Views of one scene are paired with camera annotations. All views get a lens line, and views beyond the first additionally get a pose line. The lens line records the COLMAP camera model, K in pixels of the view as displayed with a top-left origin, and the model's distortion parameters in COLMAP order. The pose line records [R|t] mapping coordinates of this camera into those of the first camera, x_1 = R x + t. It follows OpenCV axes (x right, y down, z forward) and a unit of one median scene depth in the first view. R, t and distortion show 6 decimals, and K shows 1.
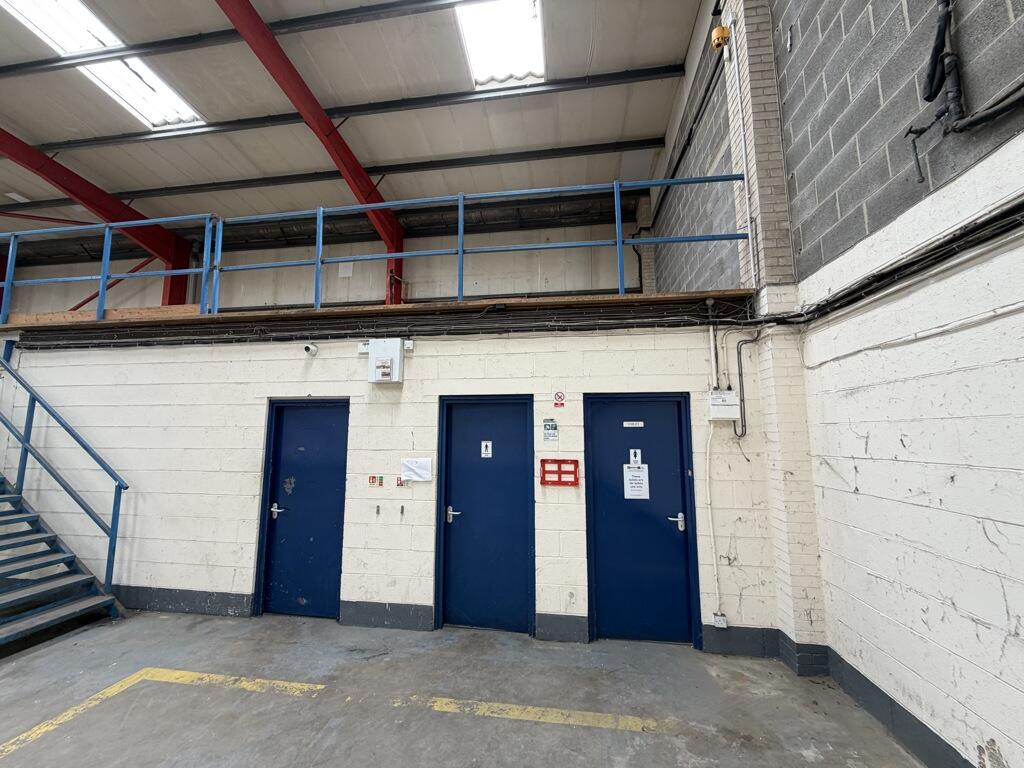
lens RADIAL K [[410.7, 0, 506.6], [0, 410.7, 383.8], [0, 0, 1]] dist [0.000523, -0.000272]
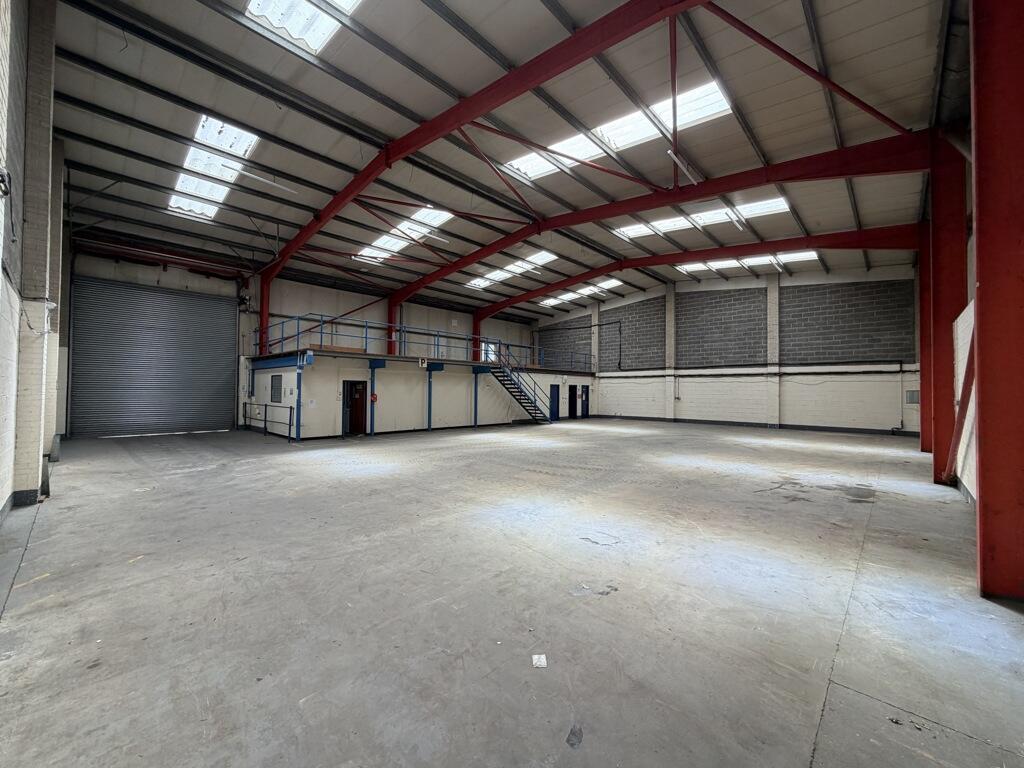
lens RADIAL K [[410.7, 0, 515.4], [0, 410.7, 390.7], [0, 0, 1]] dist [0.000523, -0.000272]
pose [[0.568431, 0.007962, 0.822692, -6.233608], [-0.105809, 0.992357, 0.063504, -0.210091], [-0.815899, -0.123146, 0.564929, -2.047245]]
